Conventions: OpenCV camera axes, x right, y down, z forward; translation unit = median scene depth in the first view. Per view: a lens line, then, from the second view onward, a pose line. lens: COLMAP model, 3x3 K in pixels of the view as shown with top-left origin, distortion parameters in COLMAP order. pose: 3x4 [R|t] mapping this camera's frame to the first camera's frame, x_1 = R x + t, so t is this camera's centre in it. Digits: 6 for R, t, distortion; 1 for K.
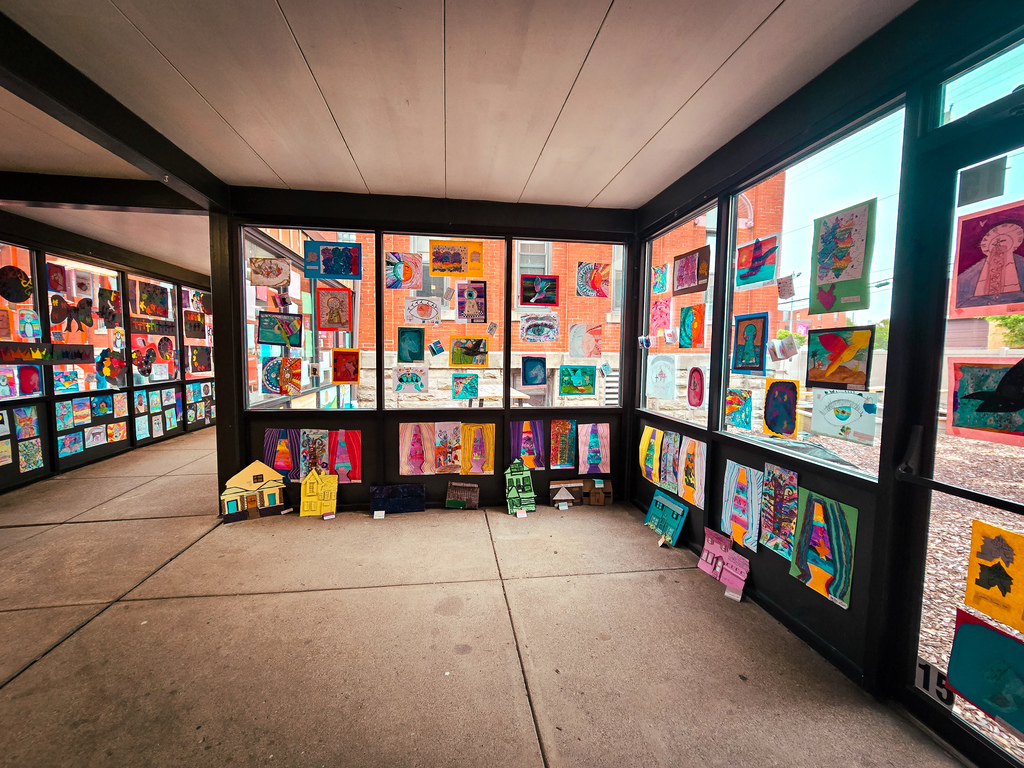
lens RADIAL K [[413.4, 0, 509.3], [0, 413.4, 381.5], [0, 0, 1]] dist [0.001732, 0.000030]
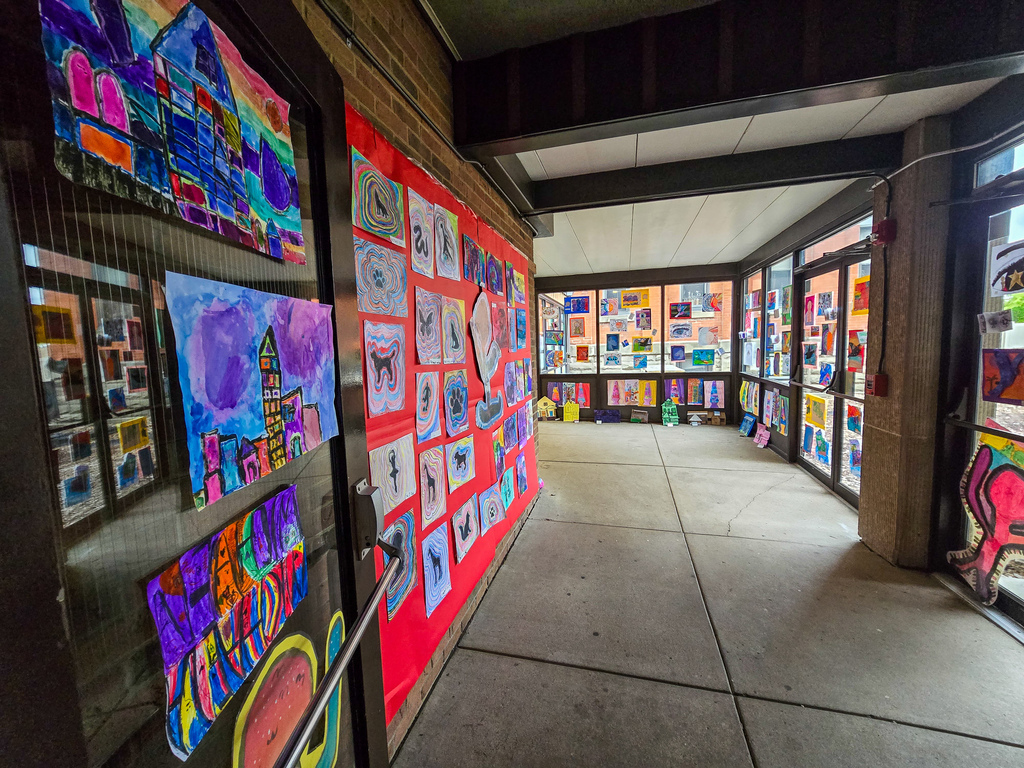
lens RADIAL K [[413.4, 0, 511.2], [0, 413.4, 378.9], [0, 0, 1]] dist [0.001732, 0.000030]
pose [[0.911908, -0.006904, -0.410336, 0.144994], [0.013681, 0.999814, 0.013582, 0.058660], [0.410166, -0.018000, 0.911833, -1.085583]]
